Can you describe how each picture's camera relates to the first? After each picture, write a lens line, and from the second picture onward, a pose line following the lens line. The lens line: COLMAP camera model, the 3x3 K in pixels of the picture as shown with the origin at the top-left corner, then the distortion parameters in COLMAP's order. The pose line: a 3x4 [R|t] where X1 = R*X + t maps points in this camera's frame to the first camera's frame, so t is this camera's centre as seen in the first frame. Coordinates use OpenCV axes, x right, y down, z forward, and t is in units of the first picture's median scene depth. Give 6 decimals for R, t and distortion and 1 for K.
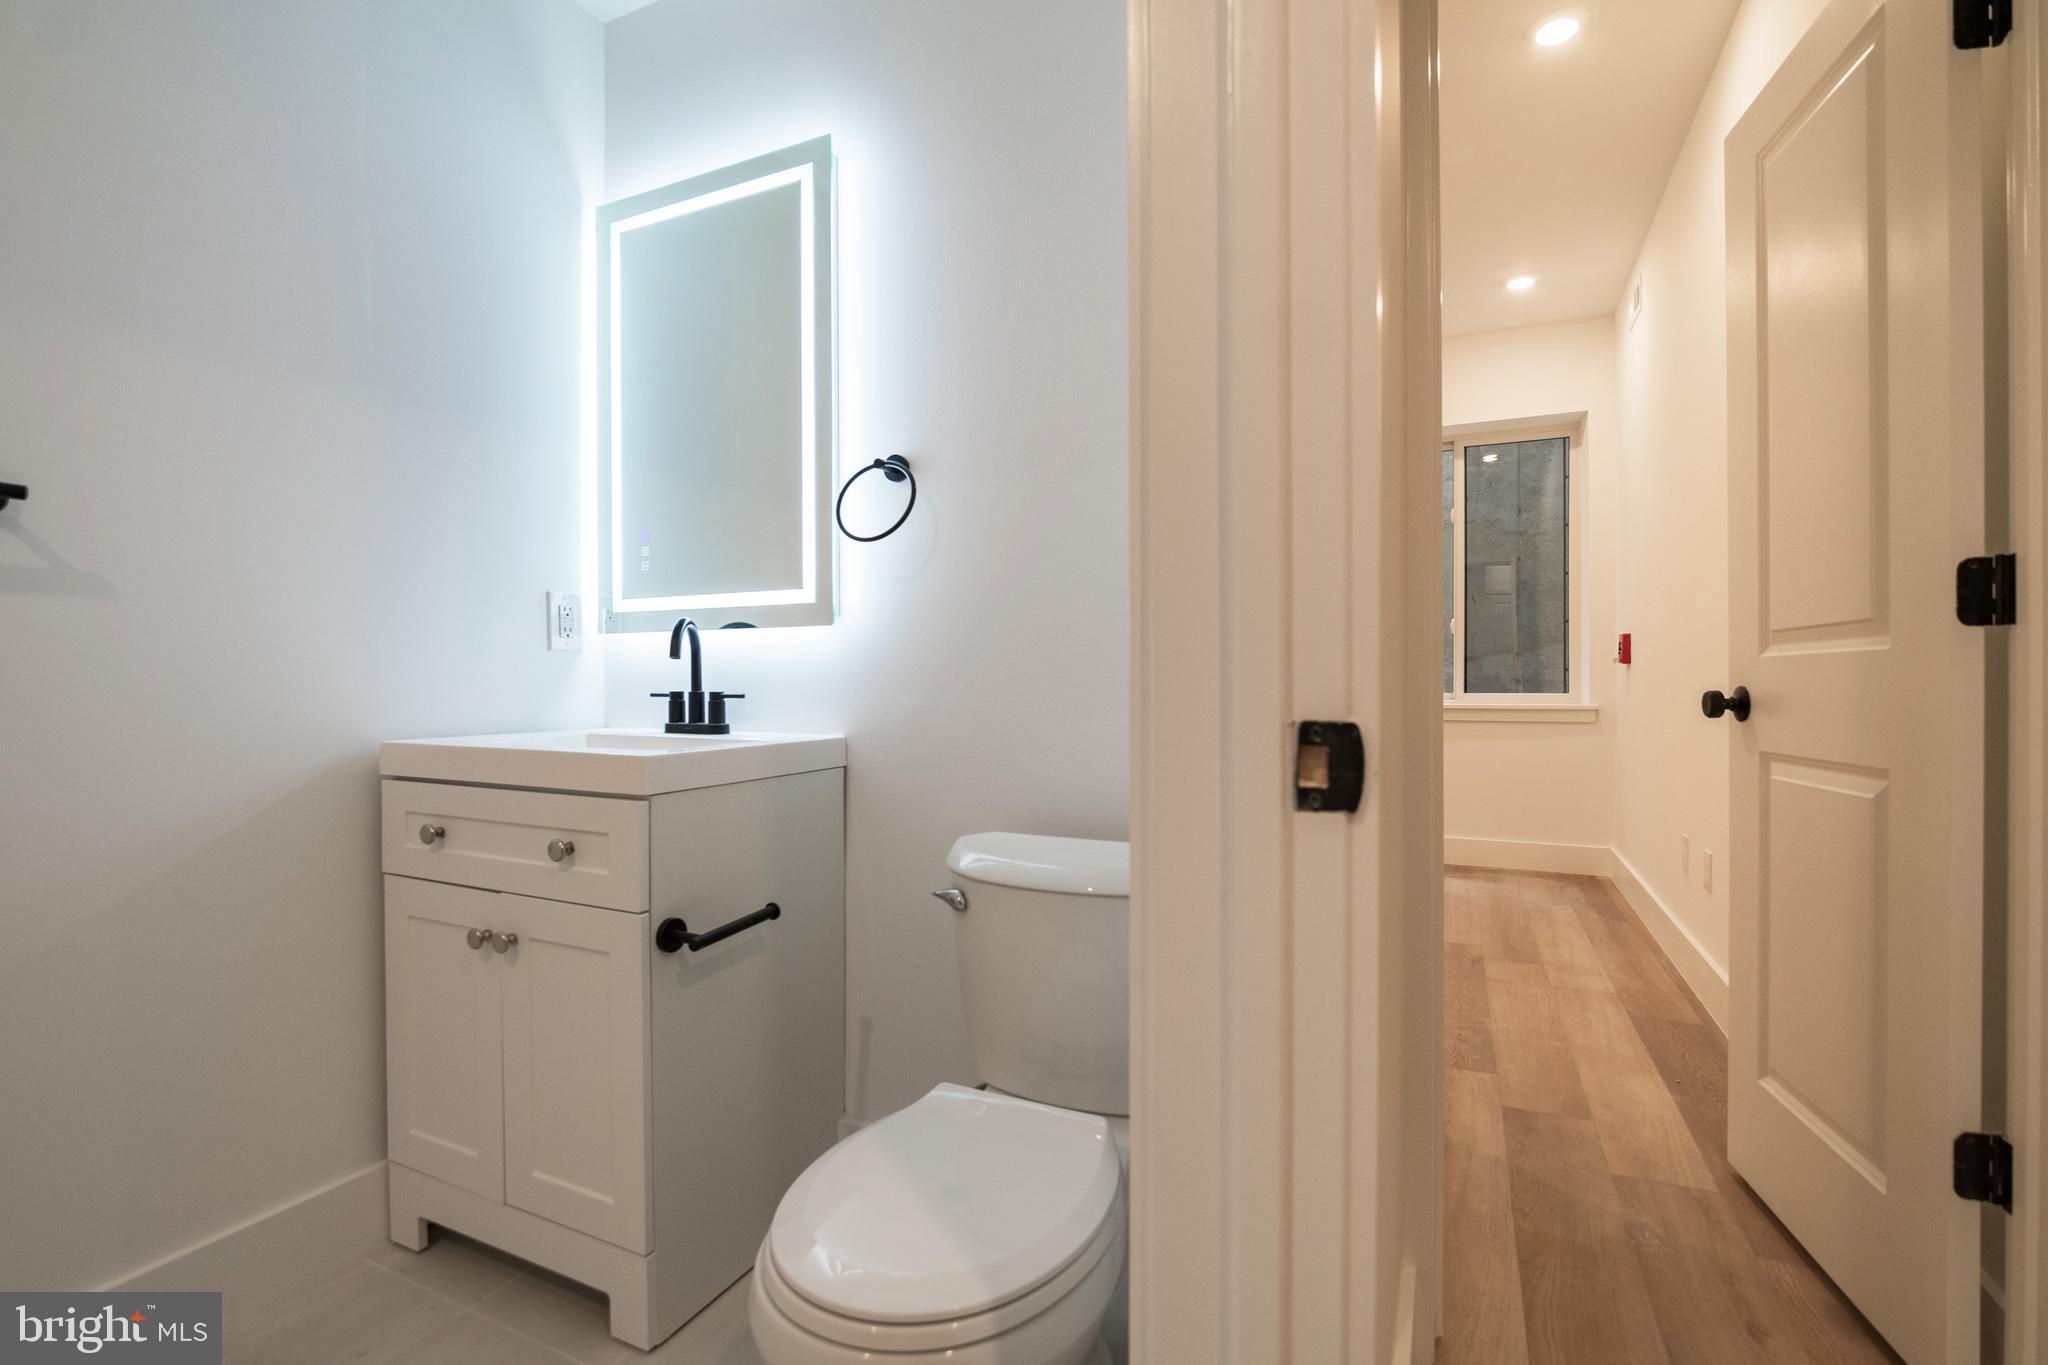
lens RADIAL K [[905.0, 0, 1032.5], [0, 905.0, 677.6], [0, 0, 1]] dist [-0.010647, -0.000054]
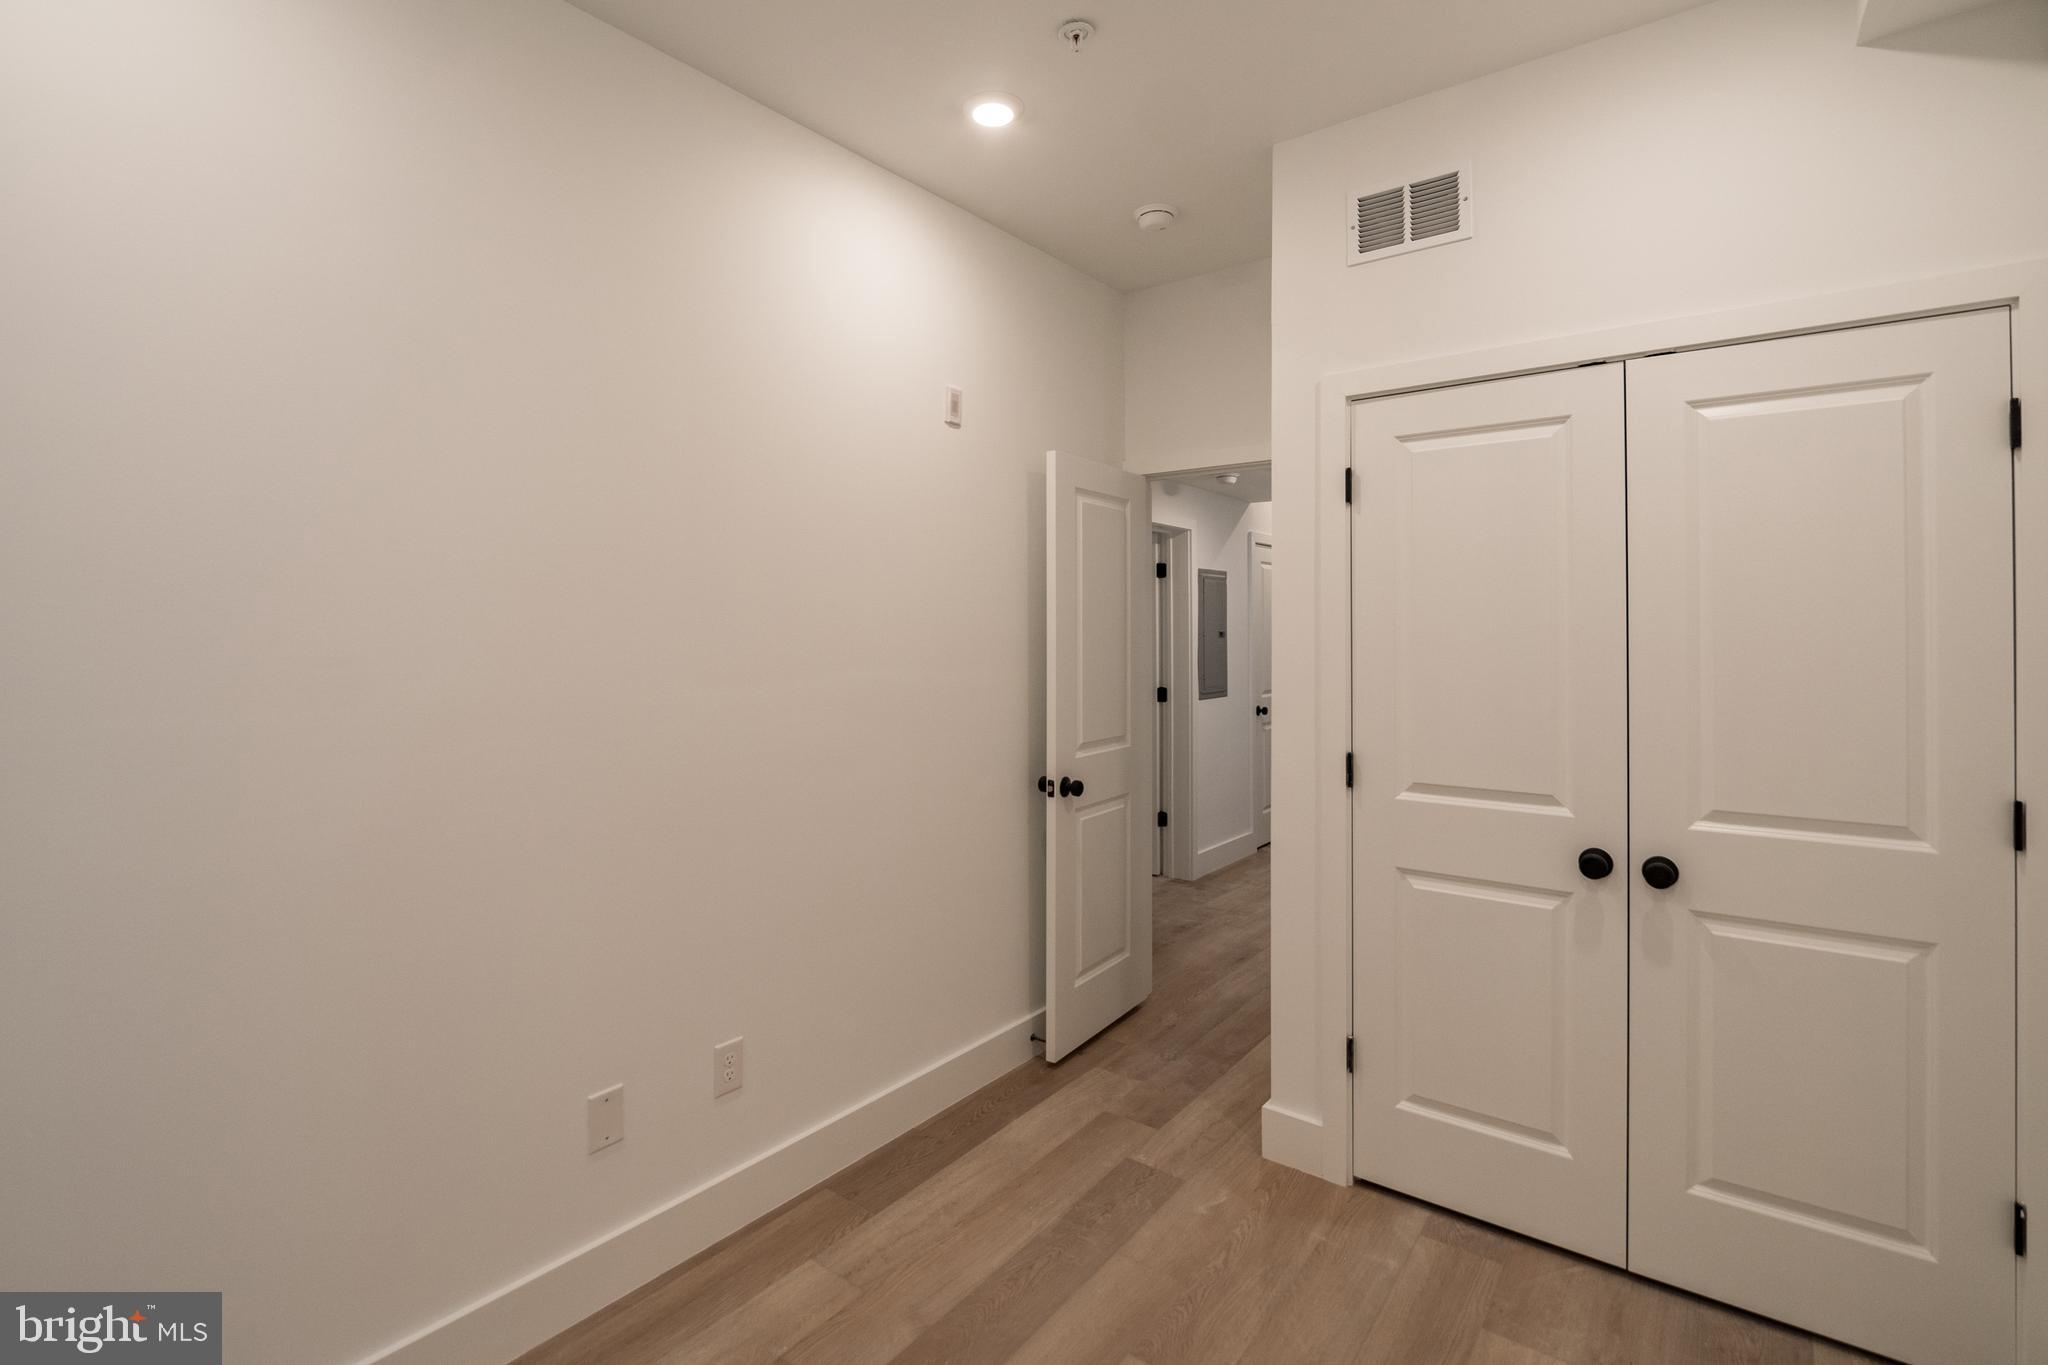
lens RADIAL K [[939.0, 0, 1027.7], [0, 939.0, 622.1], [0, 0, 1]] dist [-0.006075, -0.000345]
pose [[-0.977855, 0.001888, 0.209273, 0.360317], [-0.001353, 0.999881, -0.015345, -0.187727], [-0.209277, -0.015288, -0.977737, 1.995143]]
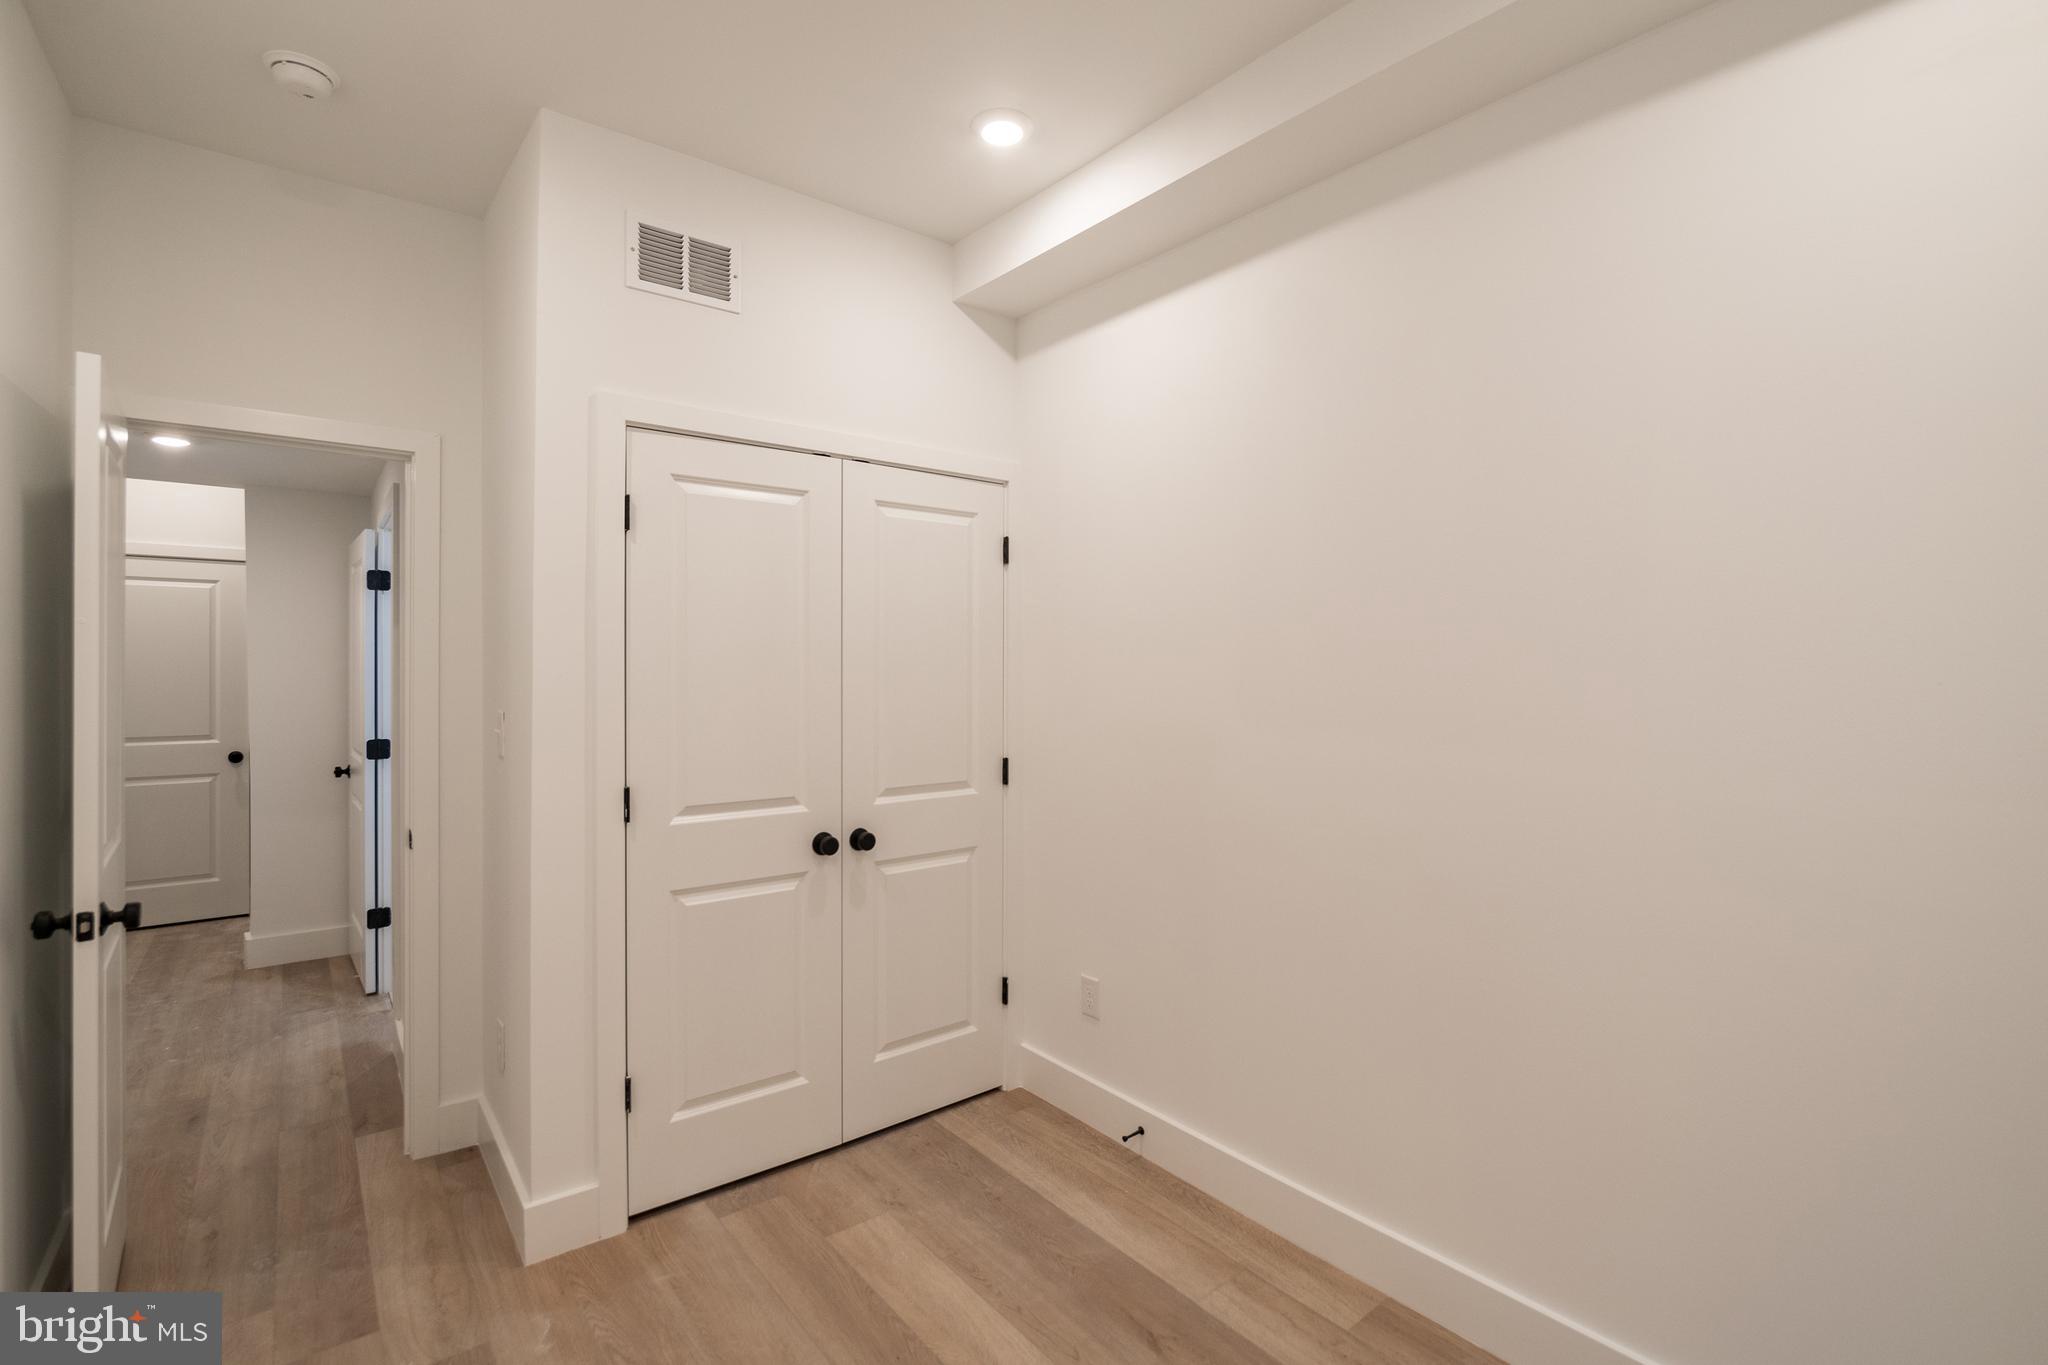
lens RADIAL K [[928.9, 0, 1011.8], [0, 928.9, 664.0], [0, 0, 1]] dist [-0.005747, -0.000249]
pose [[-0.456995, -0.002668, -0.889465, 0.922199], [0.000915, 0.999994, -0.003470, -0.188833], [0.889469, -0.002399, -0.456990, 1.734906]]
